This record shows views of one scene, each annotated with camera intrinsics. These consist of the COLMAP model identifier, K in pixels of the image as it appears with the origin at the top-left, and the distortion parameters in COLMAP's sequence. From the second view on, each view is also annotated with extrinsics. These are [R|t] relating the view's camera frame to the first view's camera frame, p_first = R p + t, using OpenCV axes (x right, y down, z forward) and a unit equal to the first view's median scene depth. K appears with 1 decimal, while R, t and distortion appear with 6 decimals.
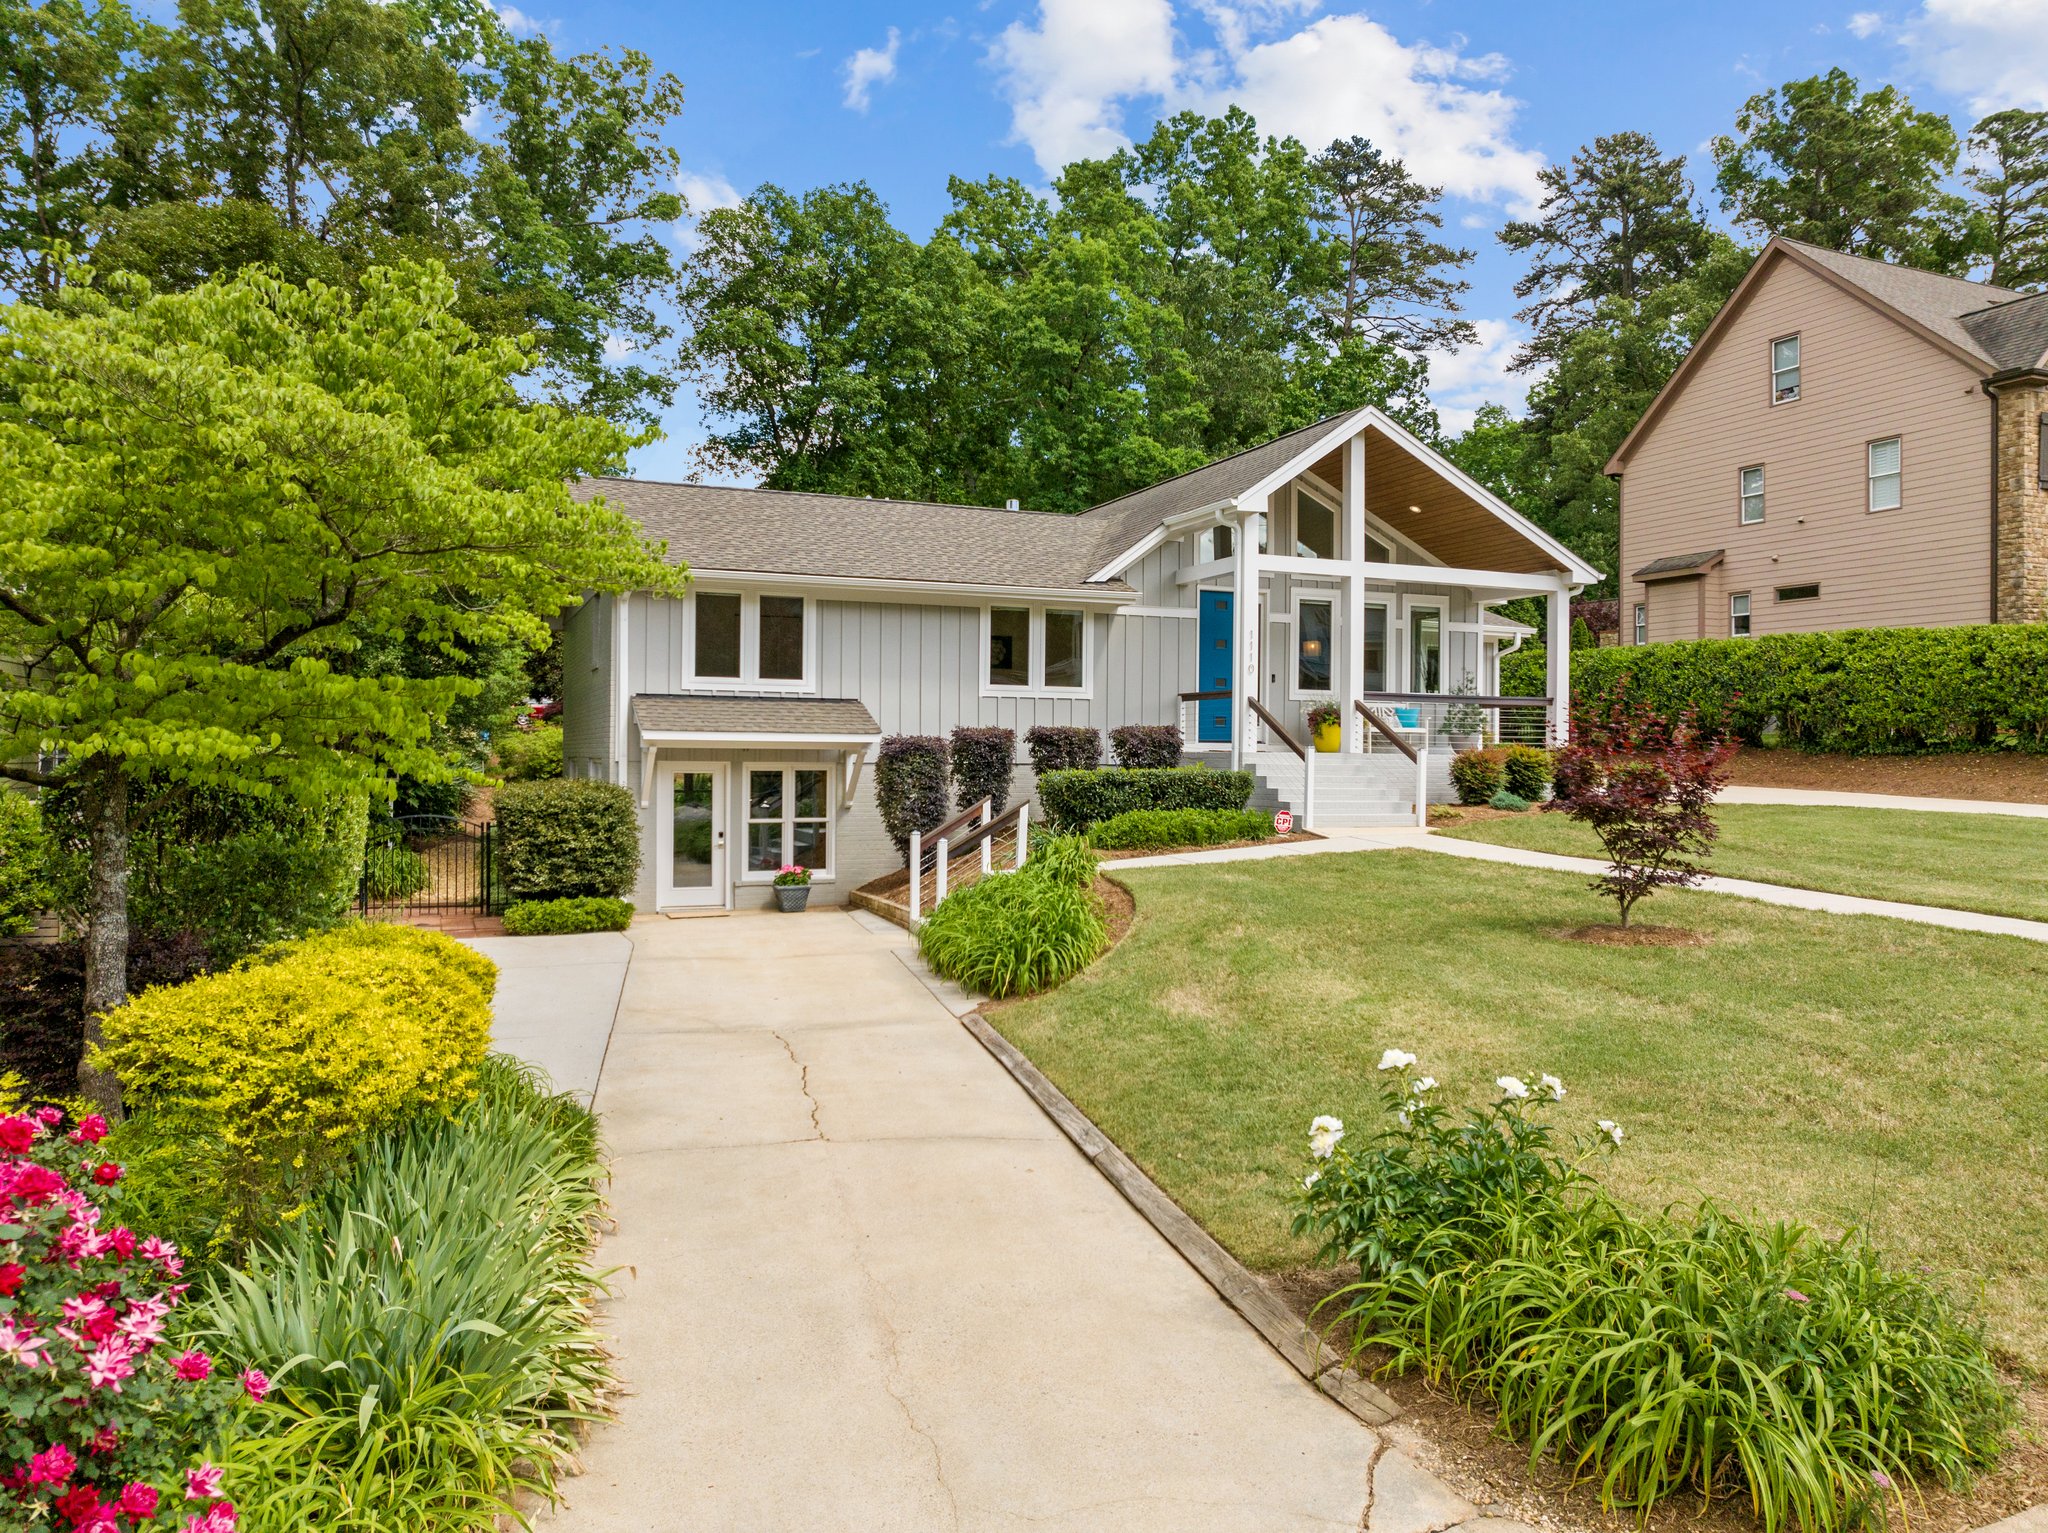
lens RADIAL K [[1440.2, 0, 1024.0], [0, 1440.2, 766.5], [0, 0, 1]] dist [-0.031541, -0.002106]
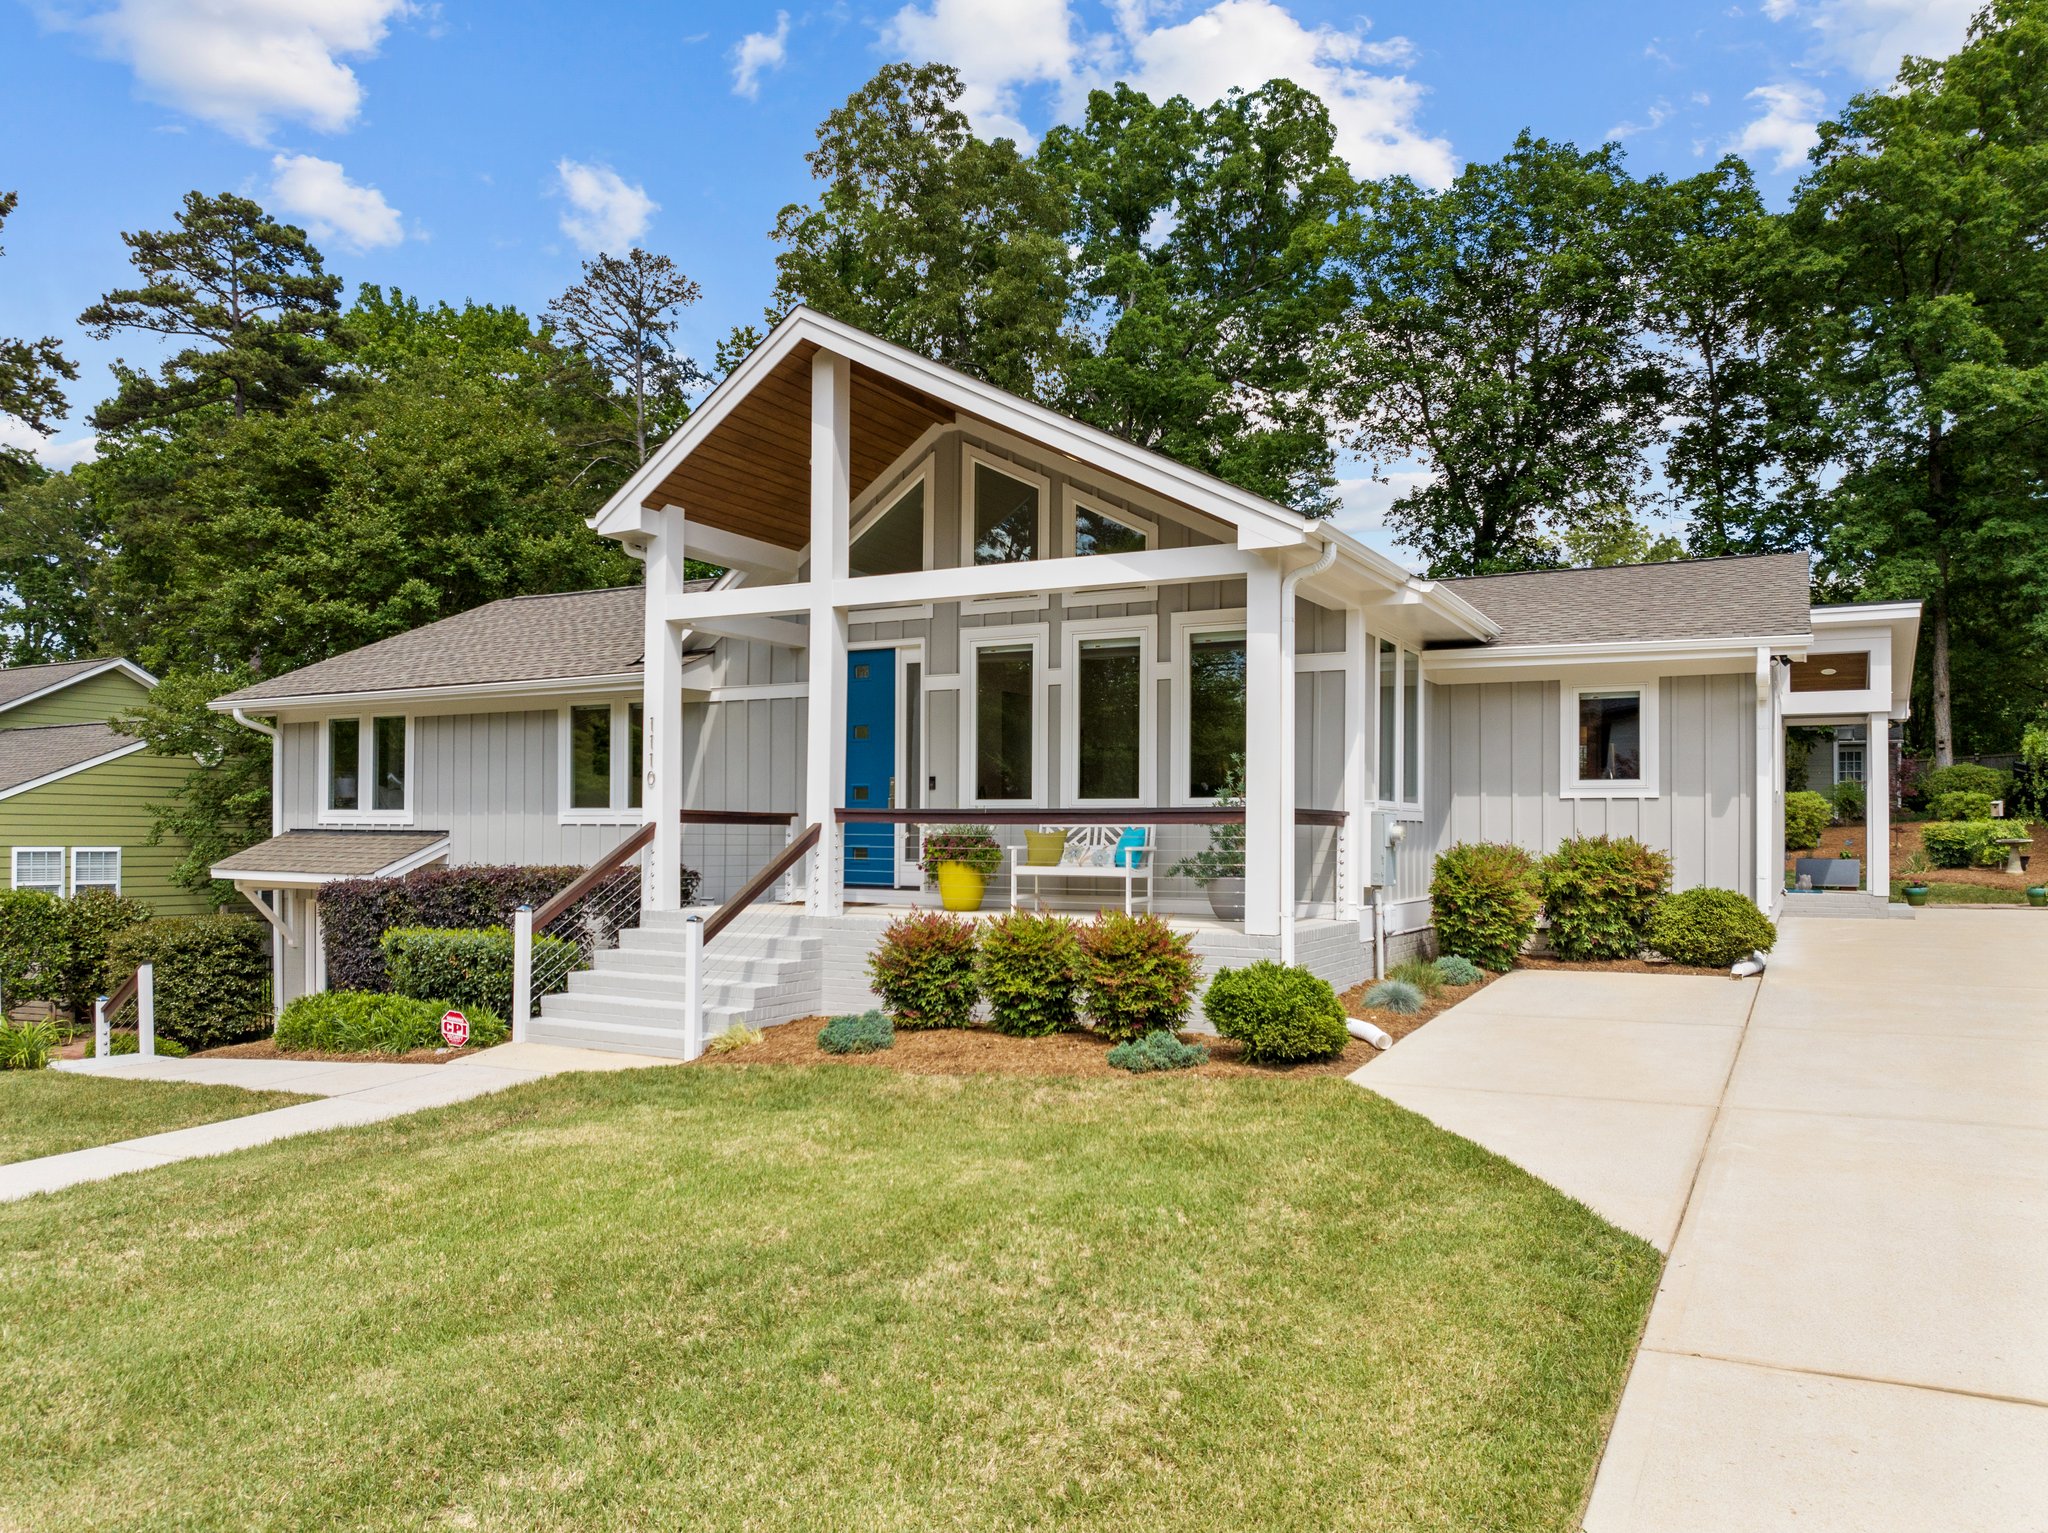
lens RADIAL K [[1447.3, 0, 1036.1], [0, 1447.3, 822.3], [0, 0, 1]] dist [-0.022744, 0.001908]
pose [[0.636531, -0.011519, -0.771165, 0.678410], [-0.006030, 0.999784, -0.019911, -0.033053], [0.771227, 0.017324, 0.636324, 0.651802]]
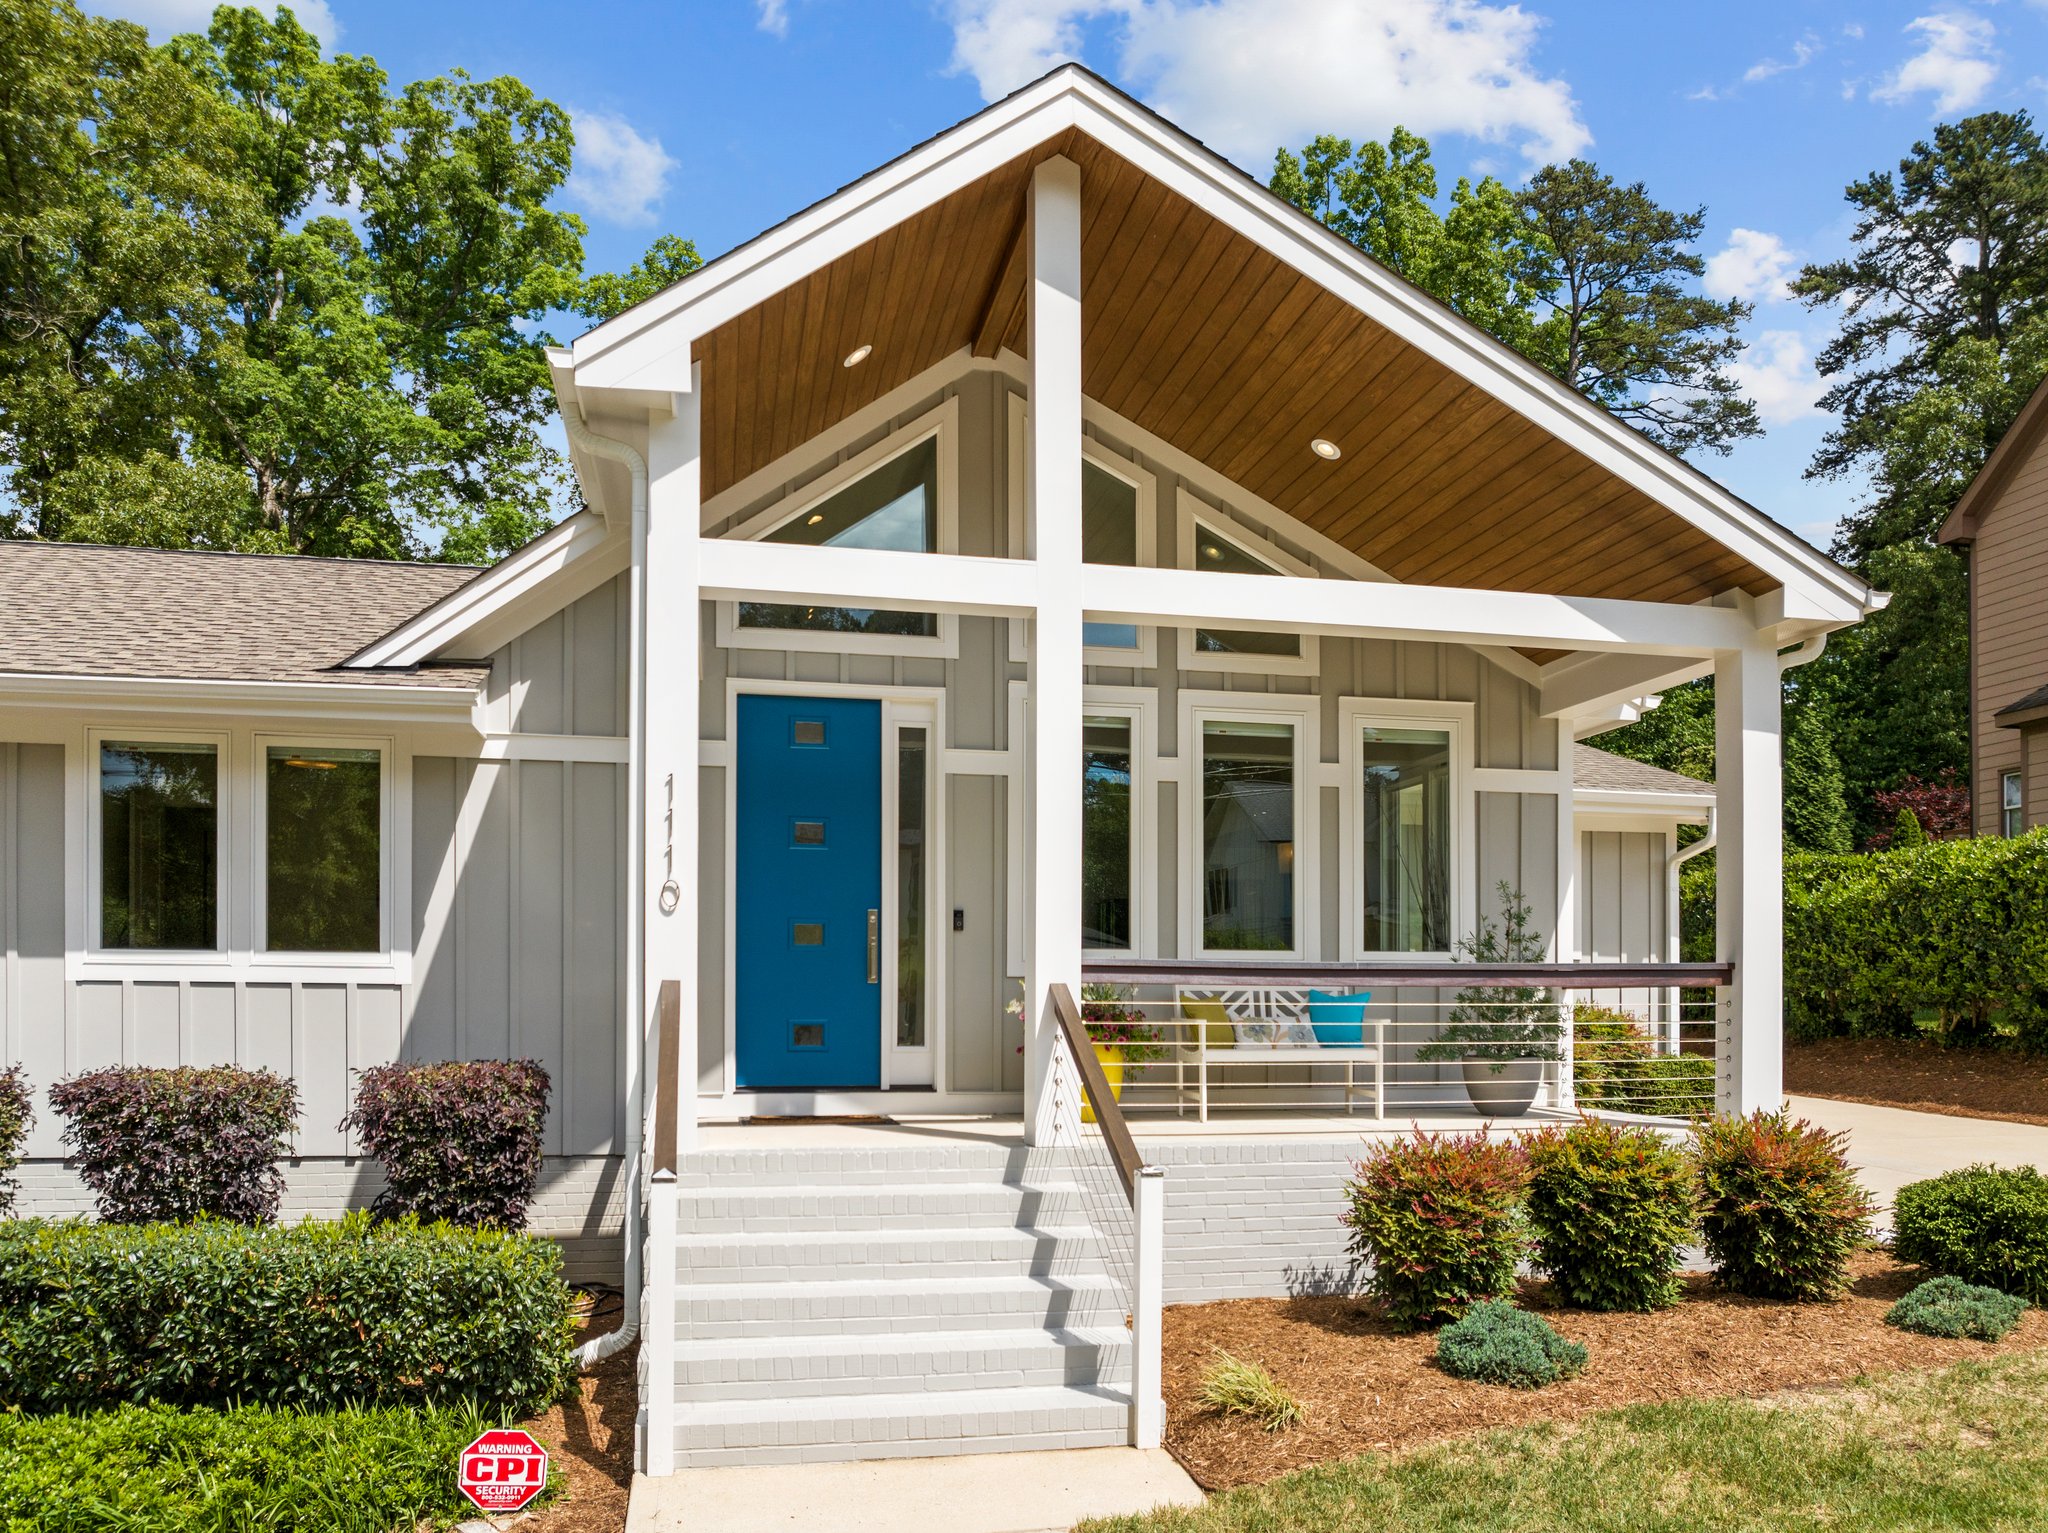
lens RADIAL K [[1503.2, 0, 1026.3], [0, 1503.2, 1000.3], [0, 0, 1]] dist [-0.029511, 0.002443]
pose [[0.983467, -0.004852, -0.181024, 0.266469], [0.003891, 0.999976, -0.005662, -0.037833], [0.181048, 0.004864, 0.983462, 0.615330]]
